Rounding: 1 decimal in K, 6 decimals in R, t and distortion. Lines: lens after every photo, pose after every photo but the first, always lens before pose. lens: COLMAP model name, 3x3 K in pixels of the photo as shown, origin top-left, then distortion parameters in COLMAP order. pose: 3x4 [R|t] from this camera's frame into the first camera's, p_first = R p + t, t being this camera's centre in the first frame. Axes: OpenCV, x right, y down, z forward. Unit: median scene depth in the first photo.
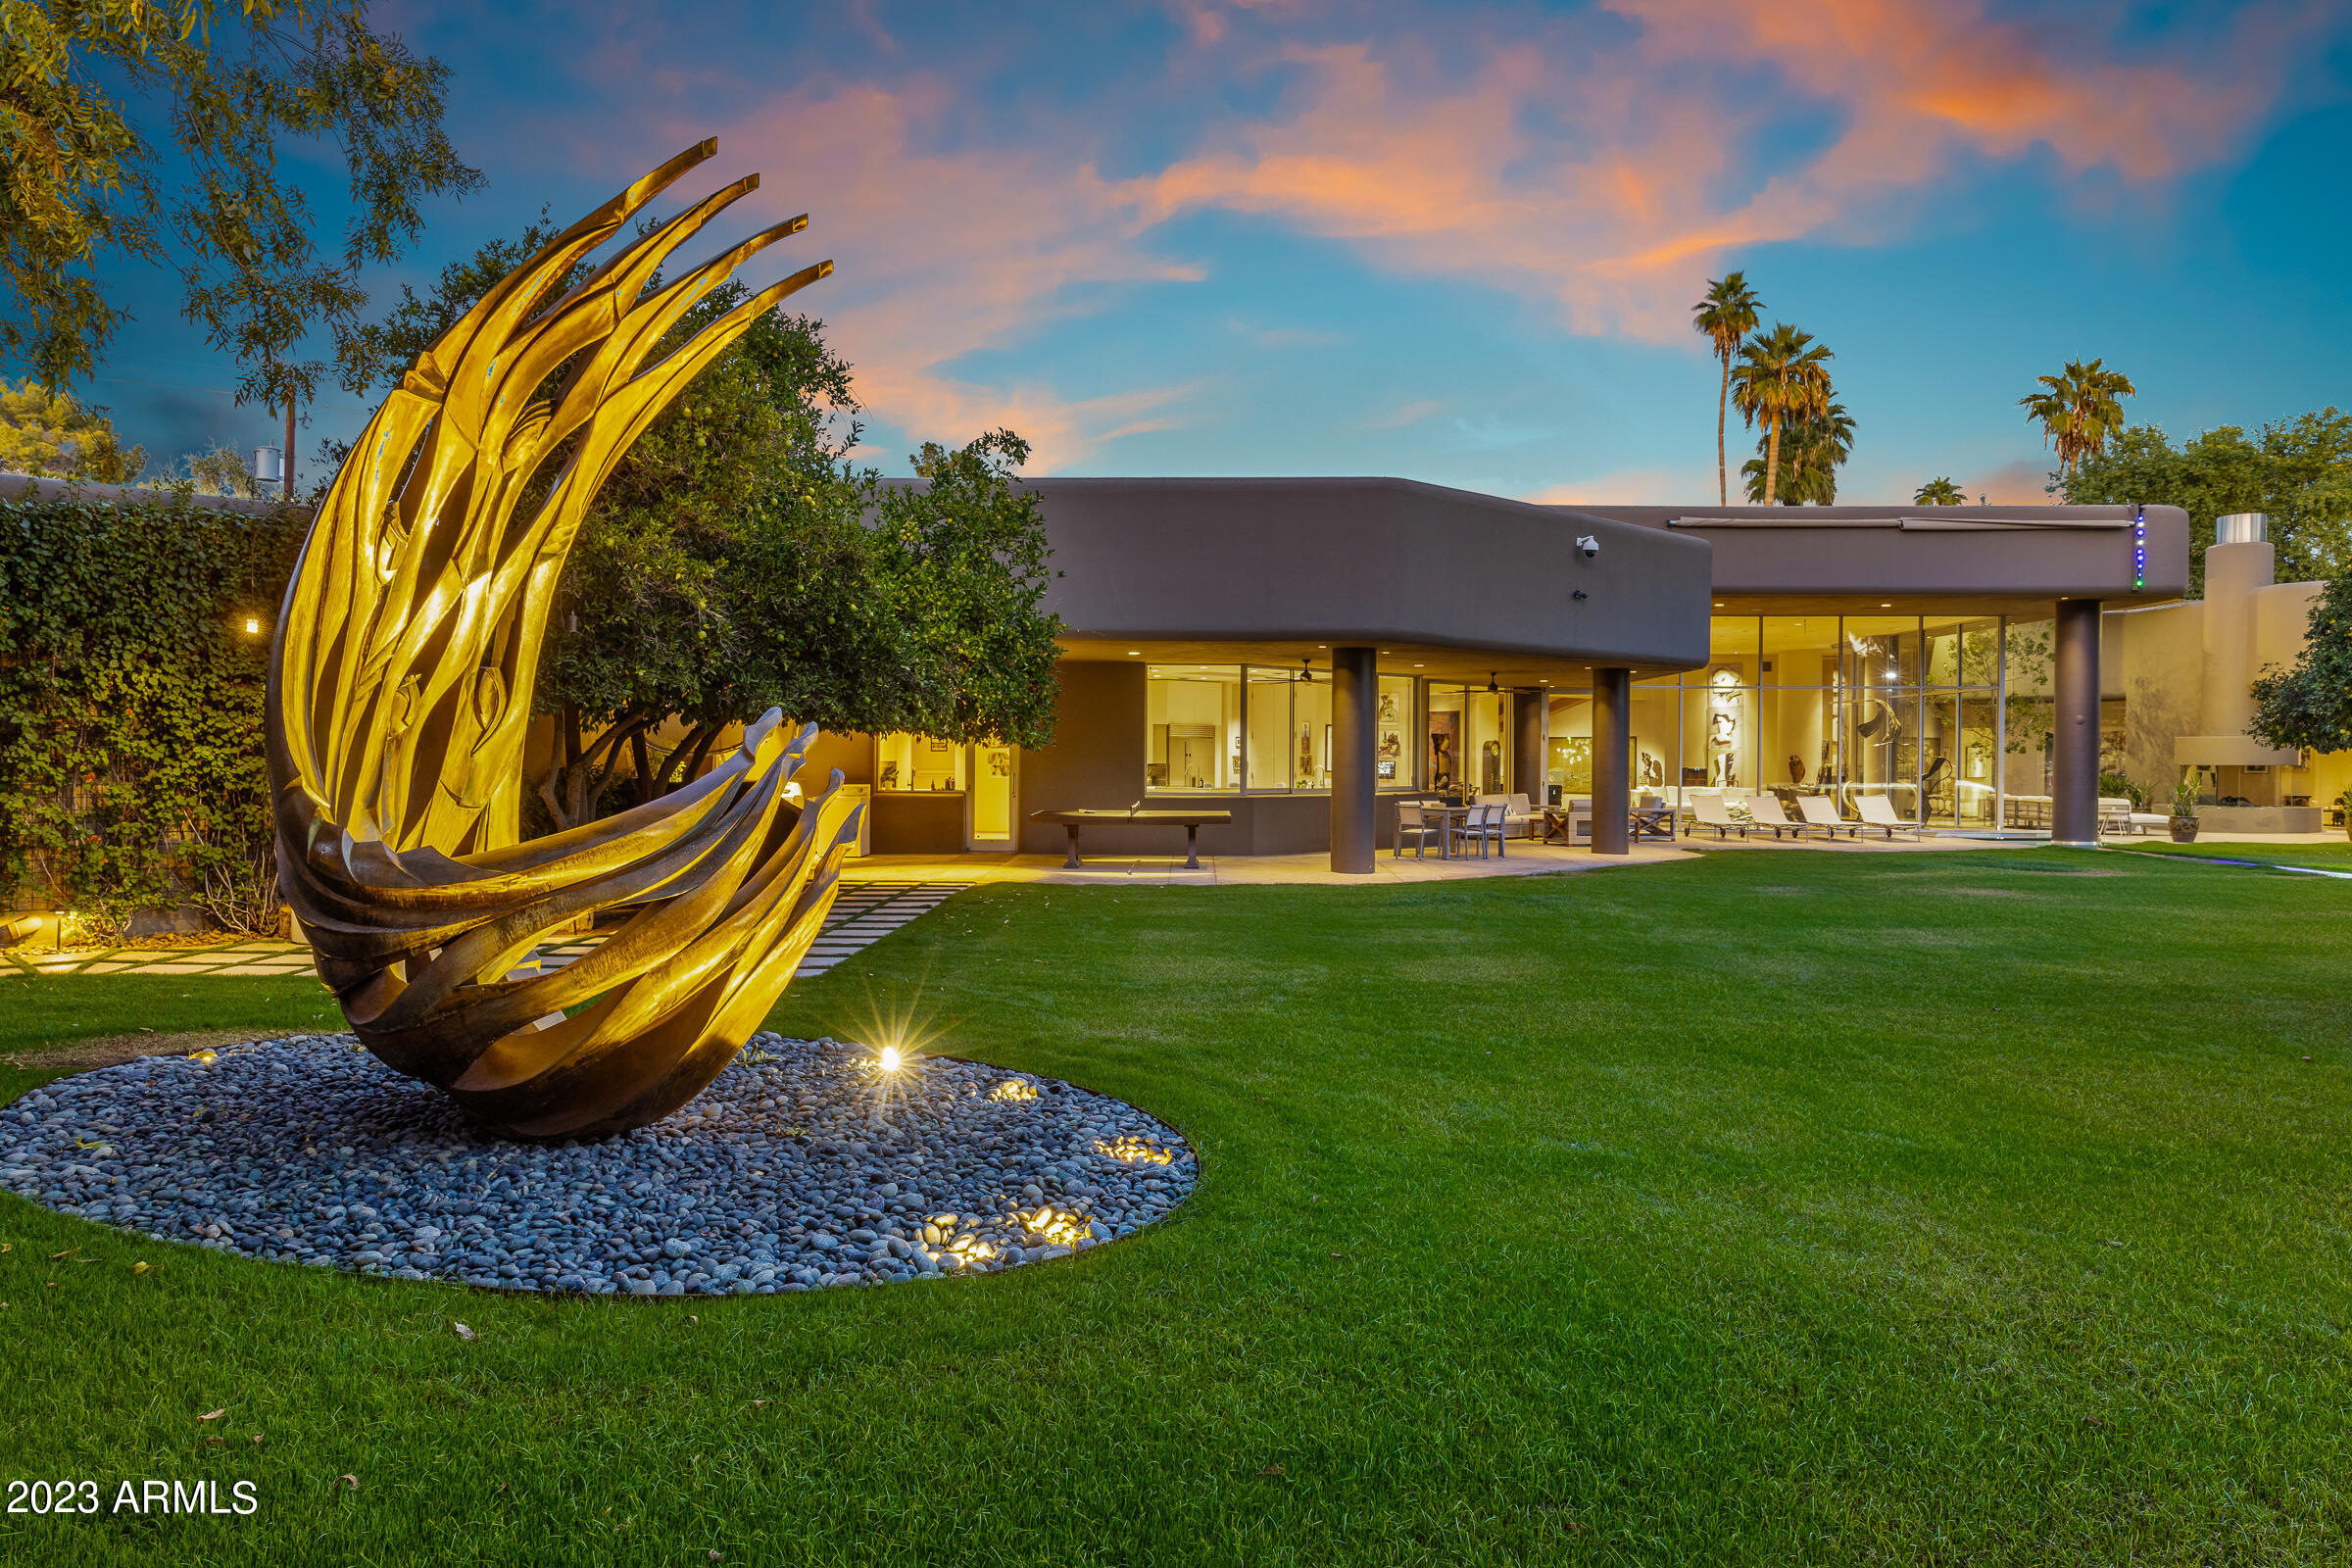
lens RADIAL K [[1612.6, 0, 1238.7], [0, 1612.6, 748.5], [0, 0, 1]] dist [0.017342, -0.009499]
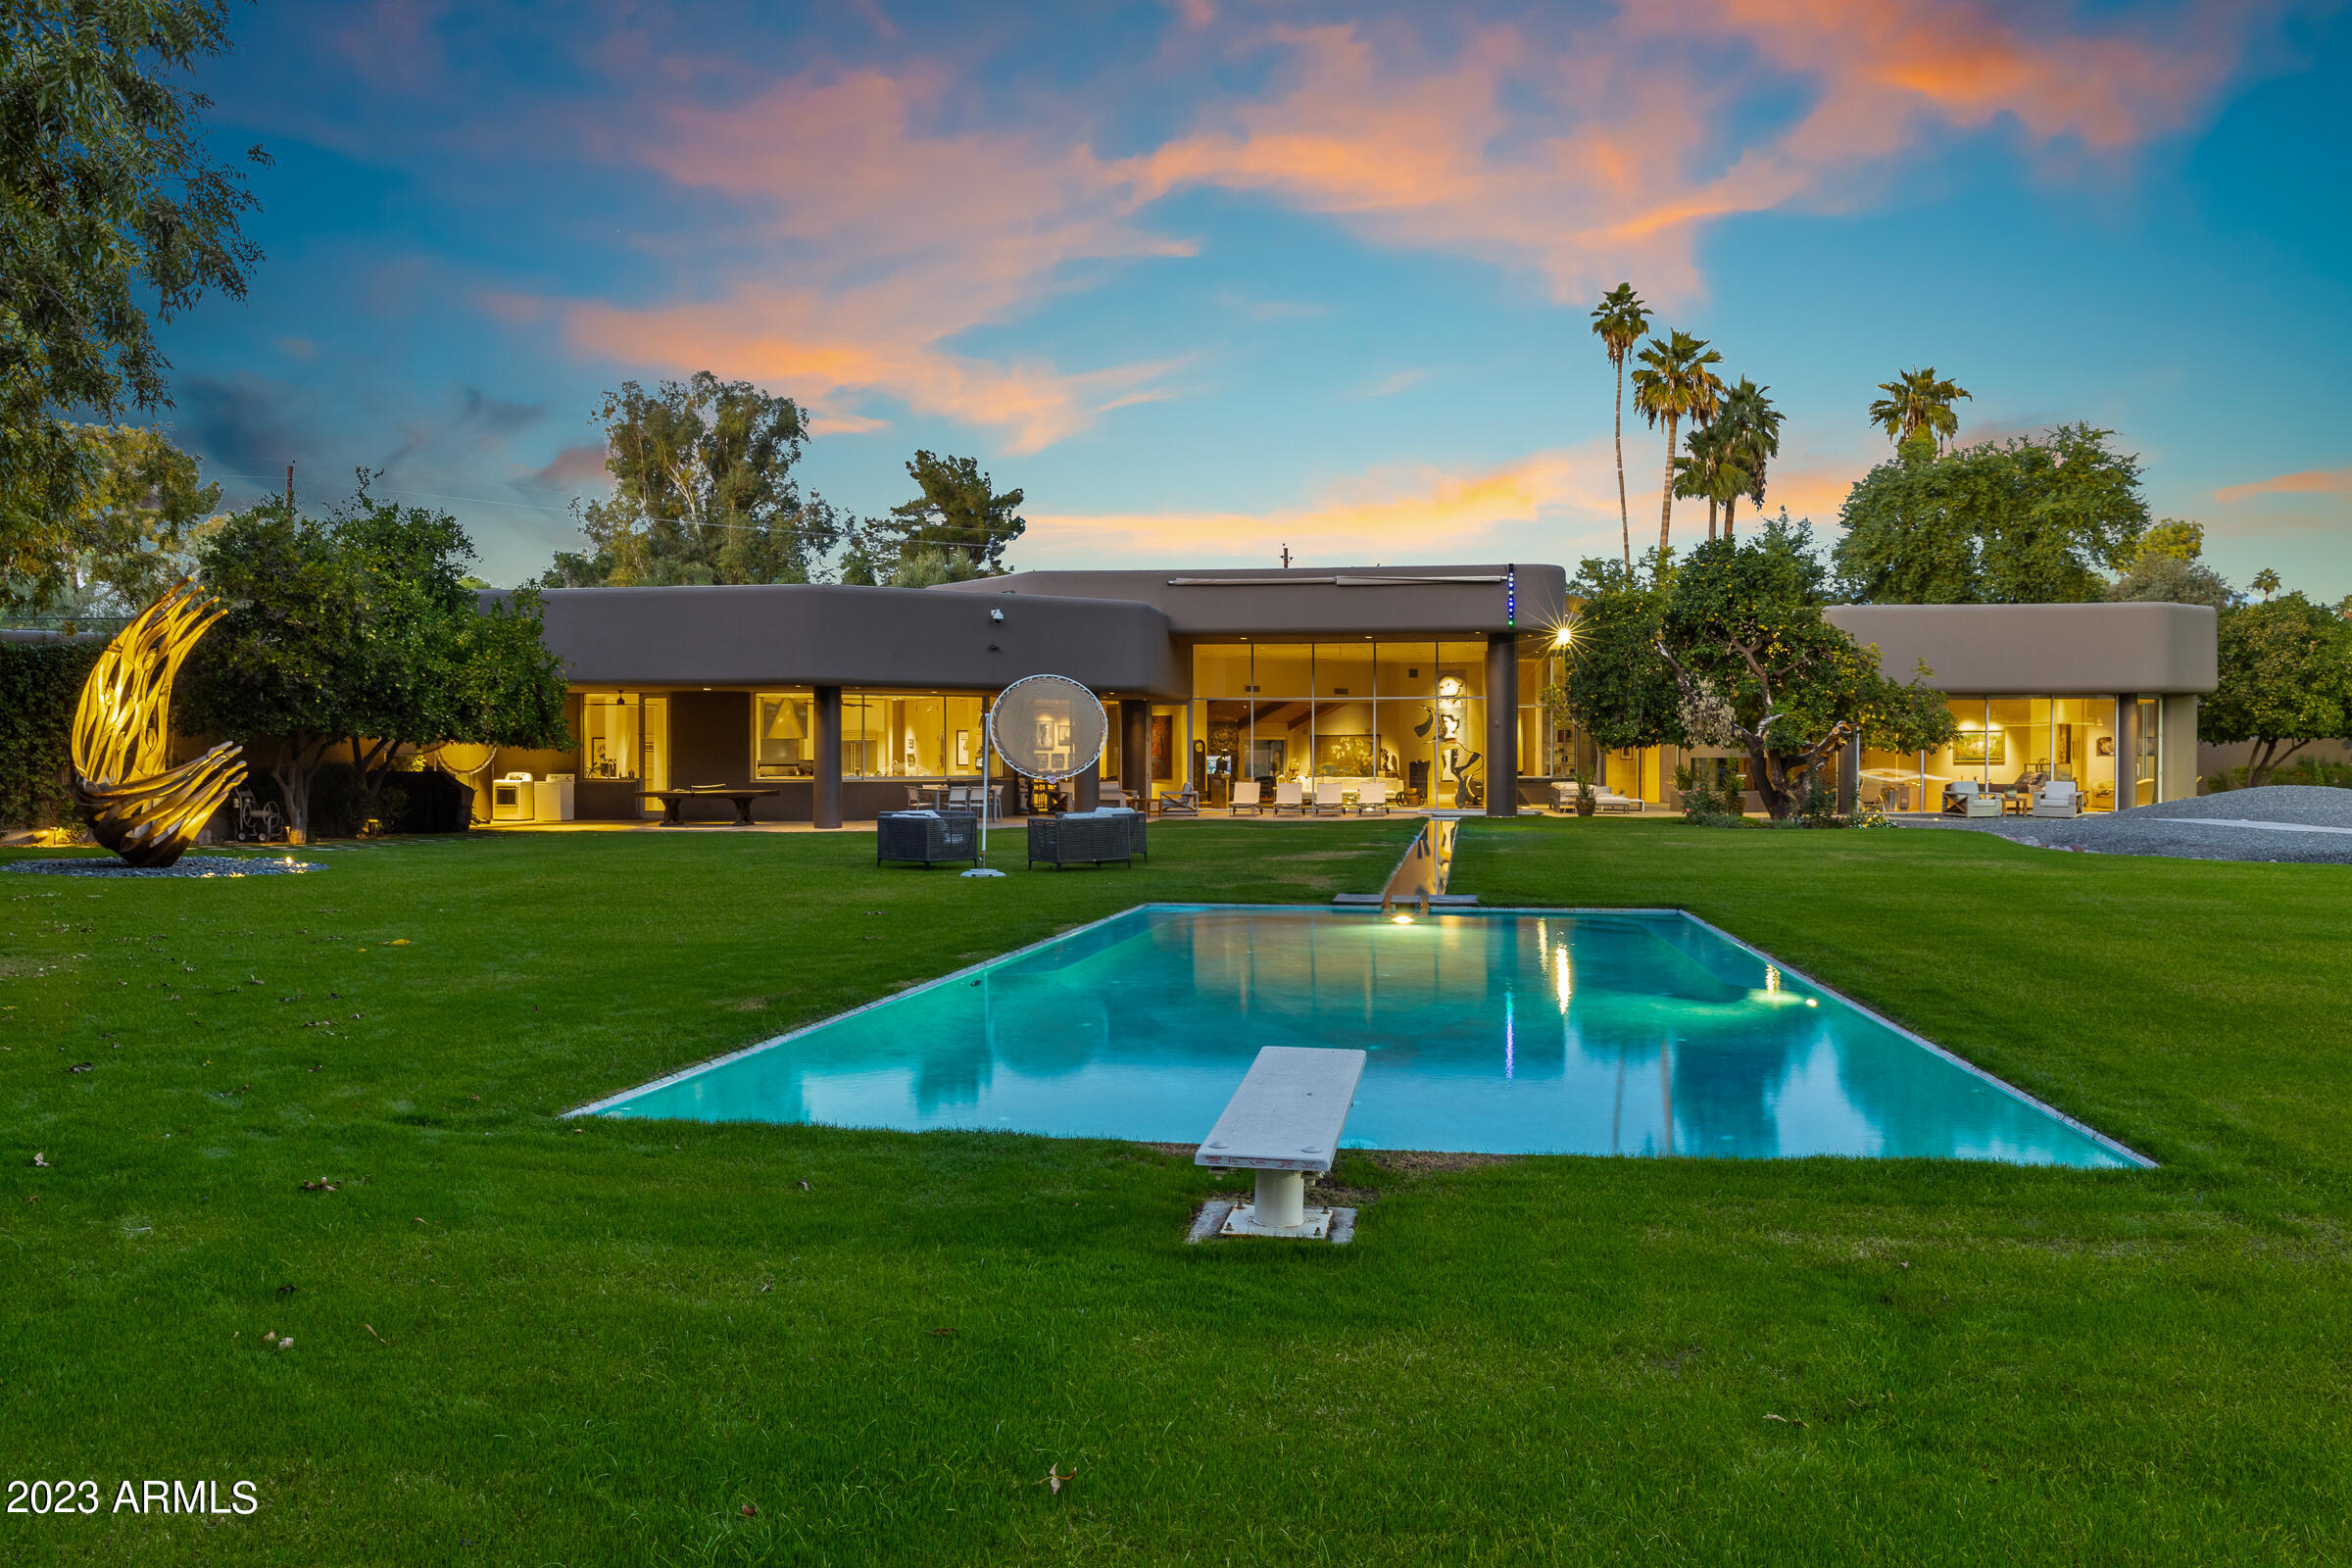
lens RADIAL K [[1909.0, 0, 1238.9], [0, 1909.0, 809.6], [0, 0, 1]] dist [-0.017403, 0.022177]
pose [[0.990648, 0.001313, -0.136436, 0.500397], [0.003737, 0.999318, 0.036745, -0.006028], [0.136392, -0.036911, 0.989967, -0.552892]]
